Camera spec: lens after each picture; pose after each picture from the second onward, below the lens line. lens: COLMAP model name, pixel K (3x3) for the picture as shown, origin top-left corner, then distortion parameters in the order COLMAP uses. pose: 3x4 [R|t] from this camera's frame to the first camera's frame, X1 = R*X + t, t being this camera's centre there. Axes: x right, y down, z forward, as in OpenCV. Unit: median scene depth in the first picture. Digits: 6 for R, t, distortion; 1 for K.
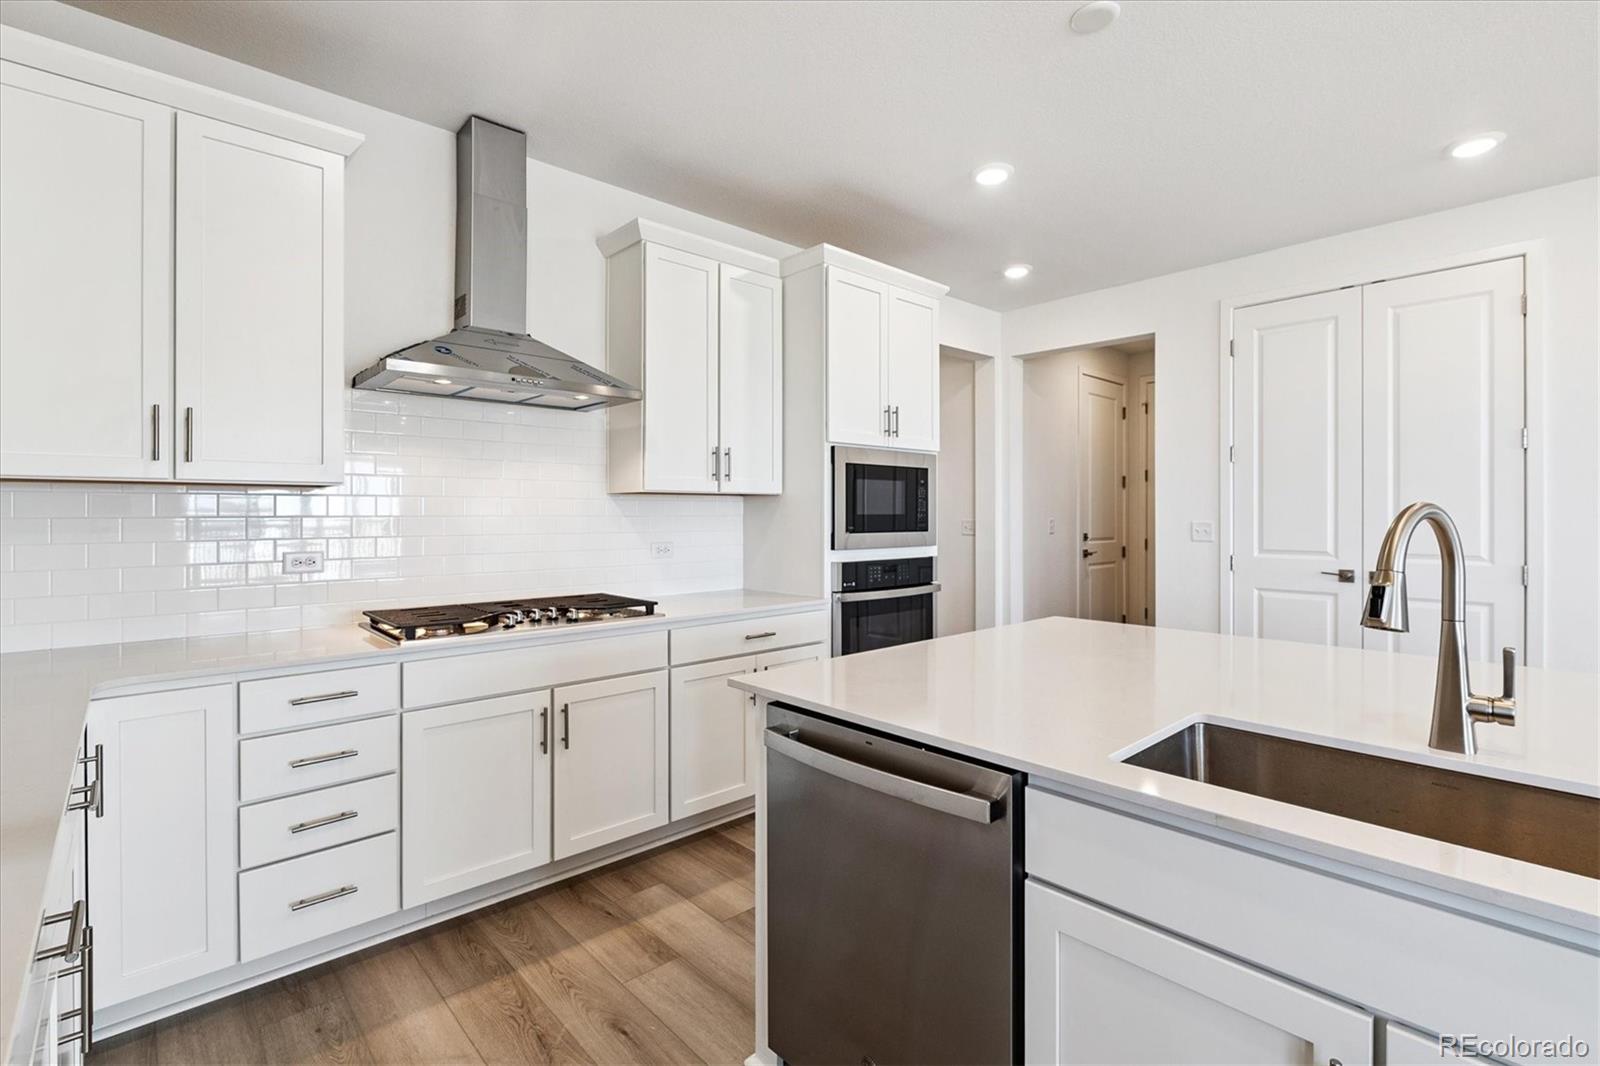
lens RADIAL K [[735.2, 0, 800.1], [0, 735.2, 511.2], [0, 0, 1]] dist [-0.005597, 0.000195]
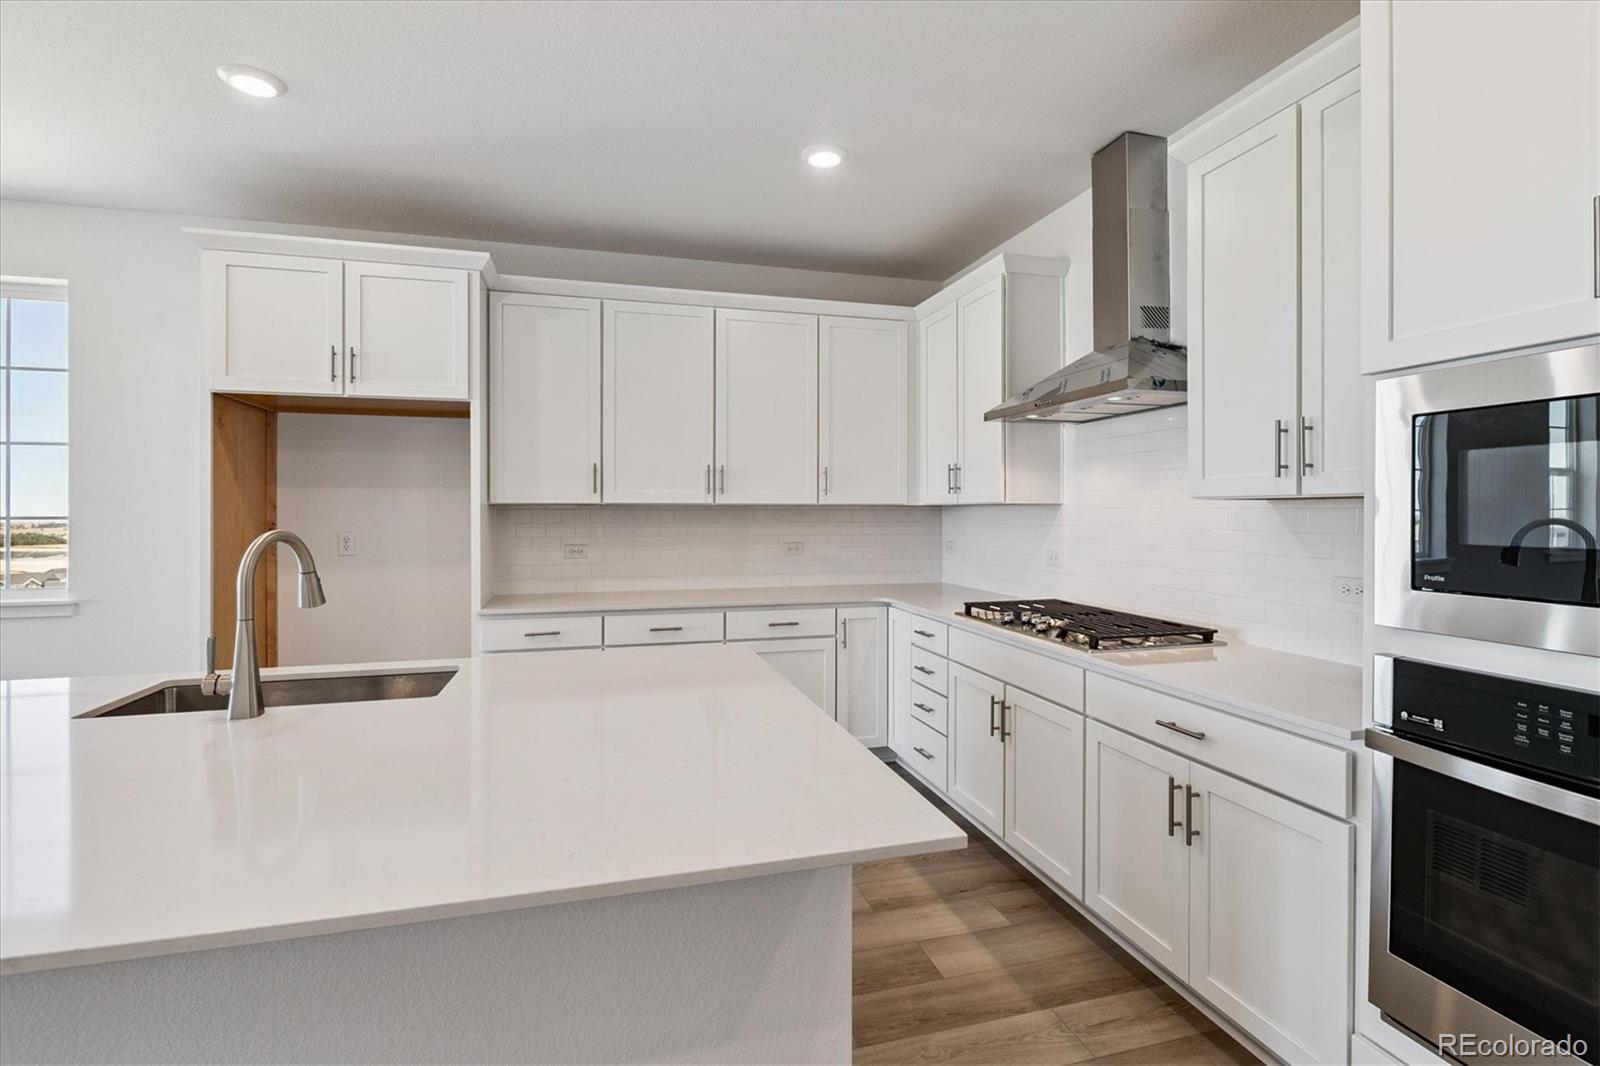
lens RADIAL K [[735.2, 0, 800.2], [0, 735.2, 512.7], [0, 0, 1]] dist [-0.005597, 0.000195]
pose [[-0.444272, 0.001810, -0.895890, 0.574176], [0.002061, 0.999997, 0.000998, -0.012990], [0.895889, -0.001403, -0.444275, 0.880322]]
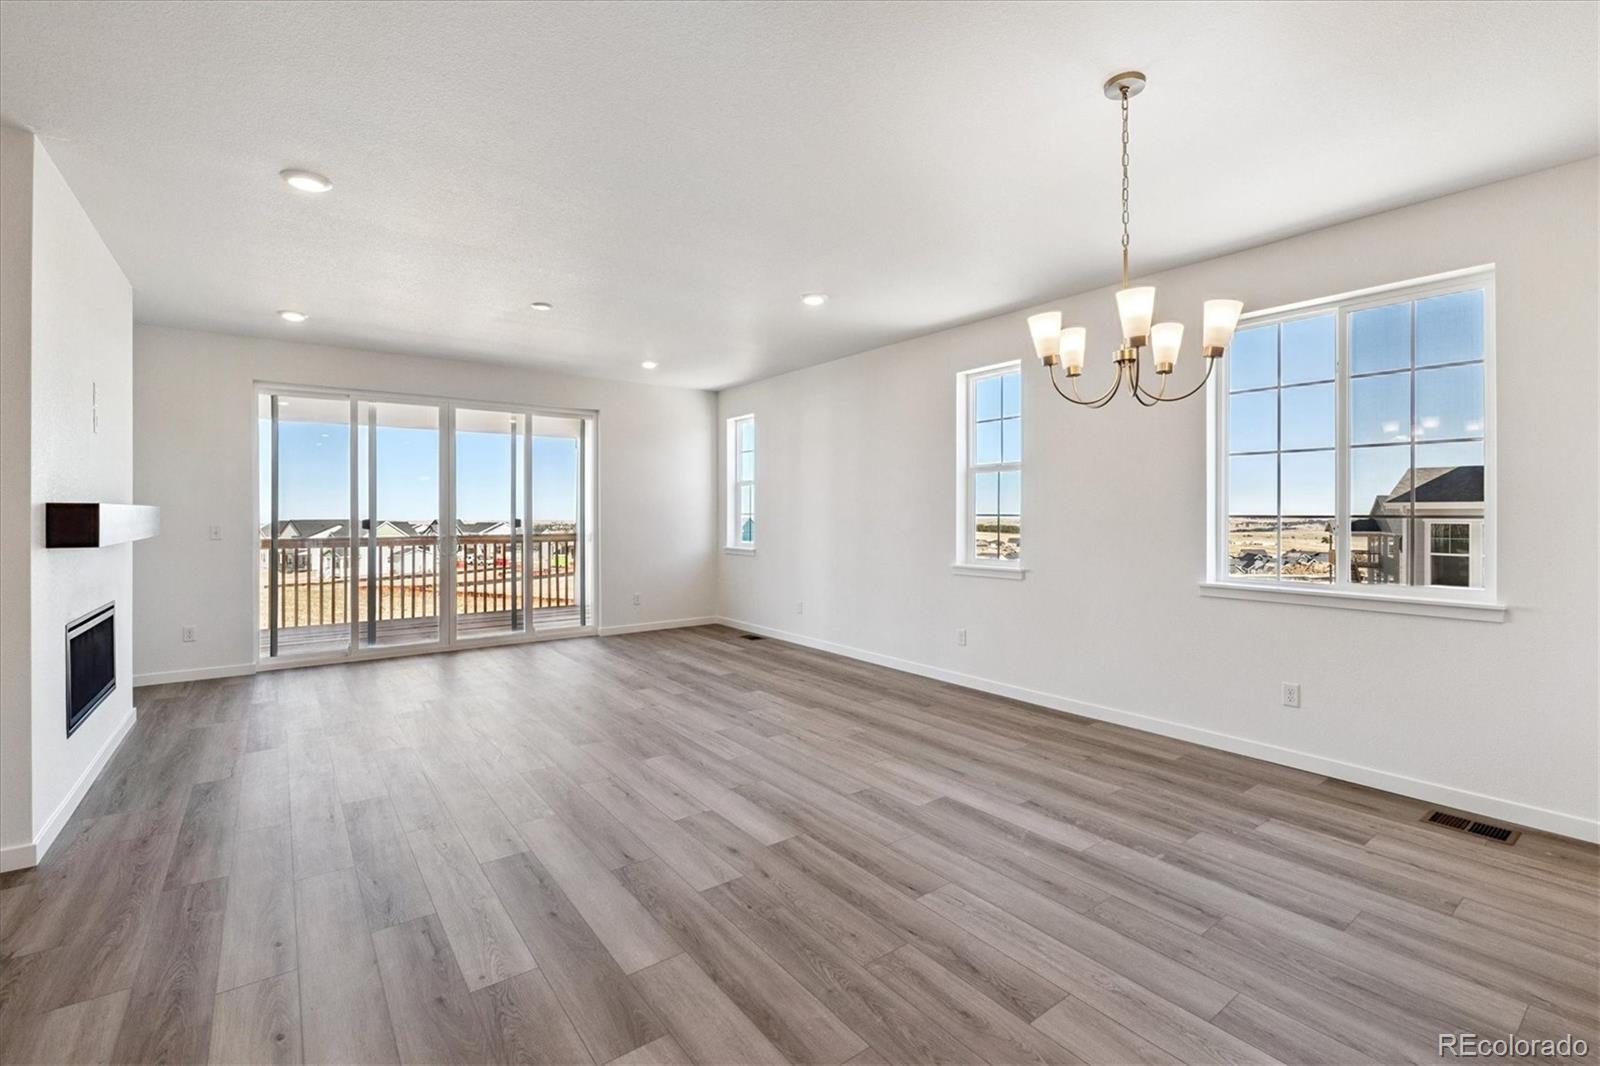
lens RADIAL K [[702.8, 0, 799.7], [0, 702.8, 513.9], [0, 0, 1]] dist [-0.004535, -0.002206]
pose [[-0.995896, 0.001121, 0.090501, 0.927078], [0.001204, 0.999999, 0.000870, -0.012773], [-0.090500, 0.000975, -0.995896, 0.504571]]
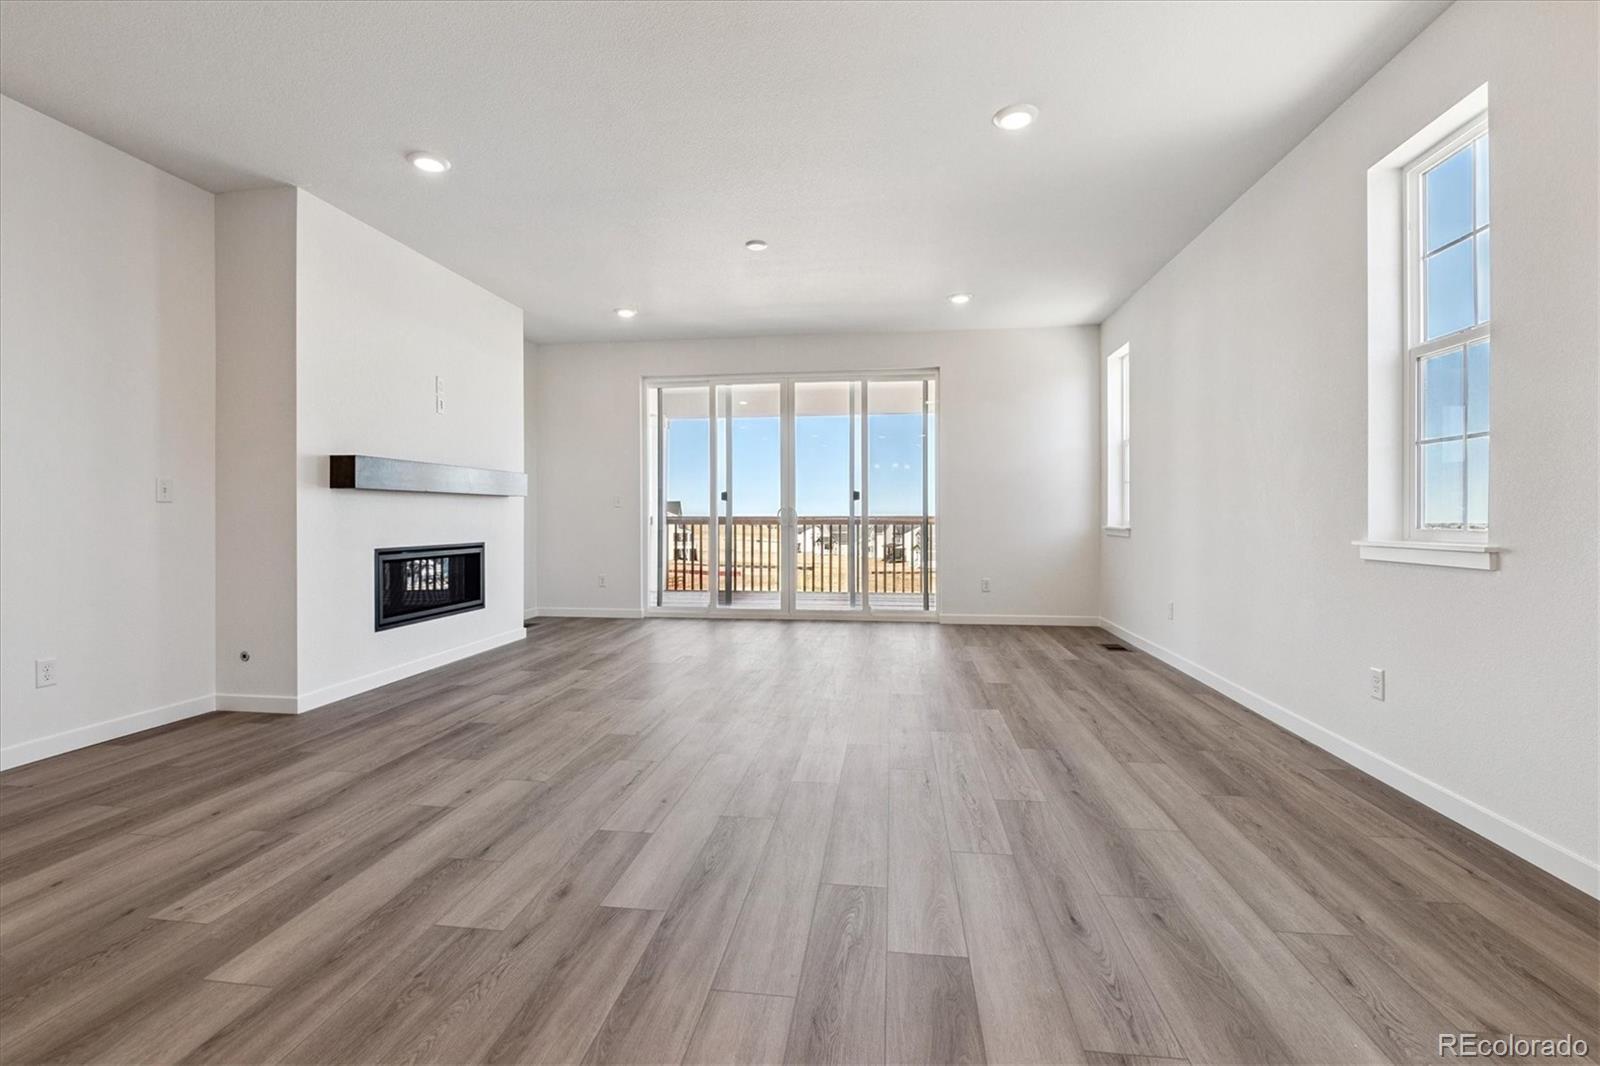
lens RADIAL K [[702.8, 0, 796.9], [0, 702.8, 515.6], [0, 0, 1]] dist [-0.004535, -0.002206]
pose [[-0.645522, 0.001300, 0.763741, 0.523964], [0.001581, 0.999999, -0.000367, 0.073503], [-0.763740, 0.000970, -0.645523, -0.074731]]
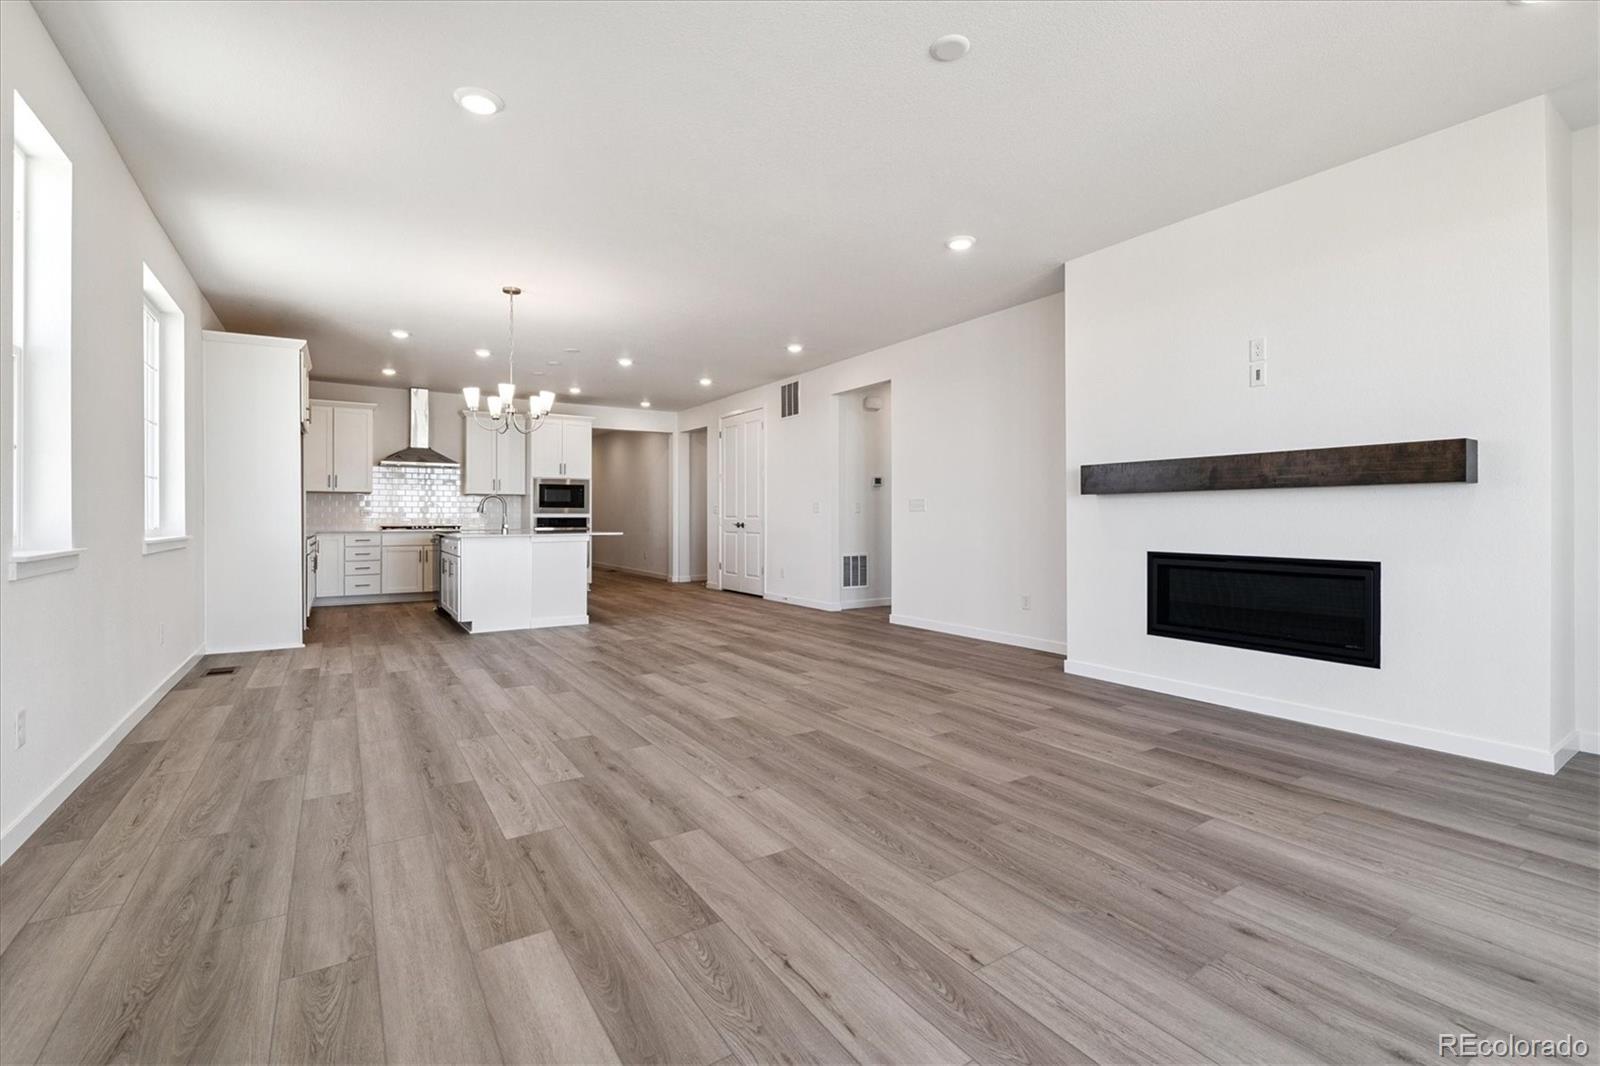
lens RADIAL K [[702.8, 0, 797.0], [0, 702.8, 508.7], [0, 0, 1]] dist [-0.004535, -0.002206]
pose [[0.987748, -0.002924, -0.156027, 1.533505], [0.001104, 0.999930, -0.011749, 0.068726], [0.156050, 0.011433, 0.987683, -1.636130]]
